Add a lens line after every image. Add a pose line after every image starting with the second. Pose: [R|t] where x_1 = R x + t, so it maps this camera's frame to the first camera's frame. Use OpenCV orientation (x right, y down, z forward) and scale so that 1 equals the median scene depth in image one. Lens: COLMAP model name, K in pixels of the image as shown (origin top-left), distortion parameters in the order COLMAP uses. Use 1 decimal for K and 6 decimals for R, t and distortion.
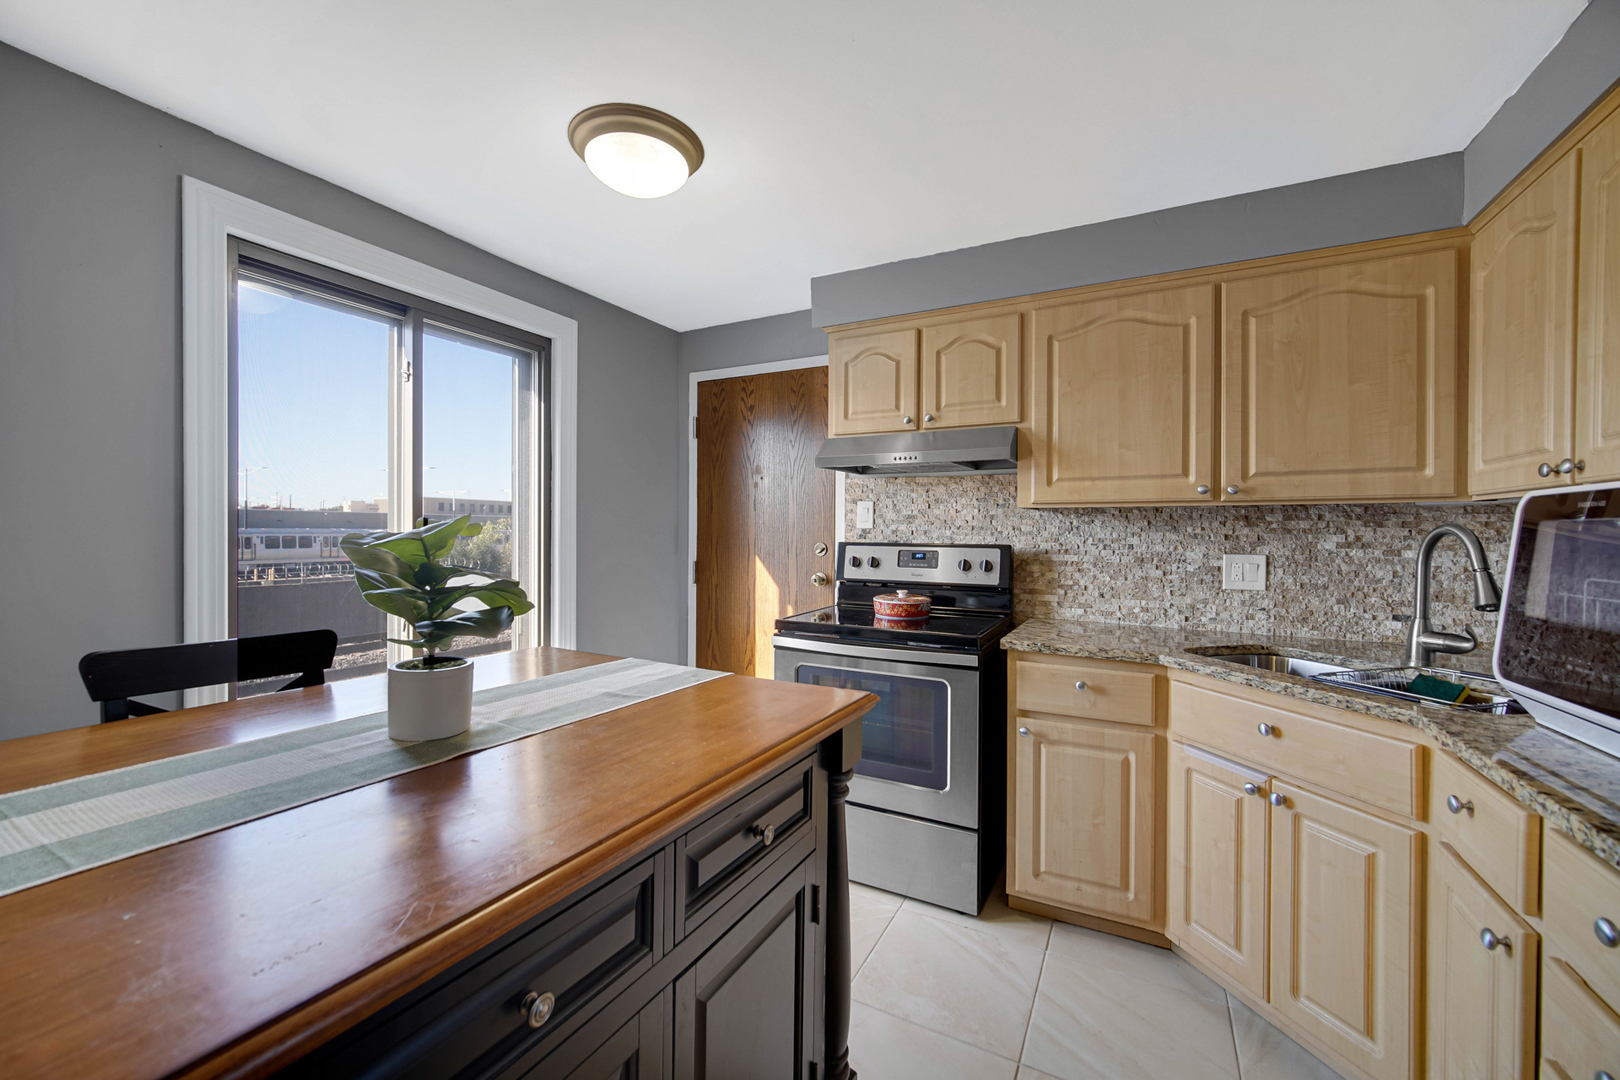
lens RADIAL K [[643.7, 0, 809.1], [0, 643.7, 535.6], [0, 0, 1]] dist [-0.001759, 0.000101]
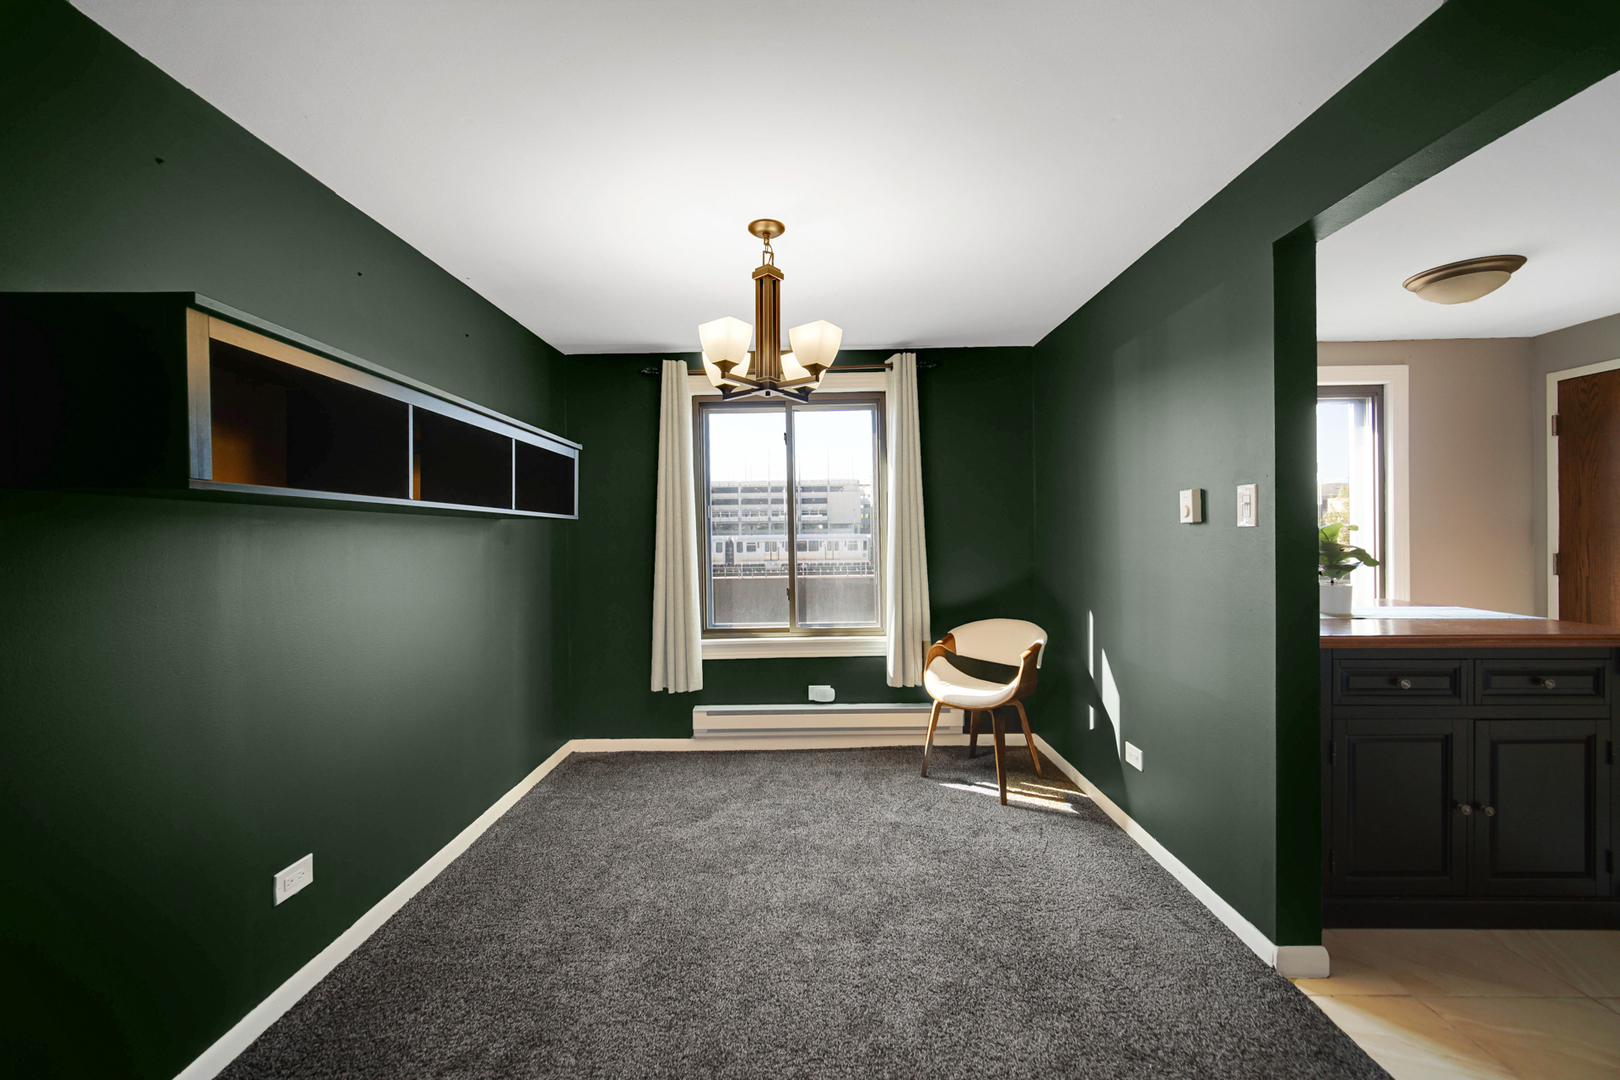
lens RADIAL K [[643.7, 0, 802.6], [0, 643.7, 535.4], [0, 0, 1]] dist [-0.001759, 0.000101]
pose [[0.454779, -0.011454, -0.890531, 0.198193], [0.009975, 0.999920, -0.007767, 0.006049], [0.890548, -0.005351, 0.454857, -0.575139]]
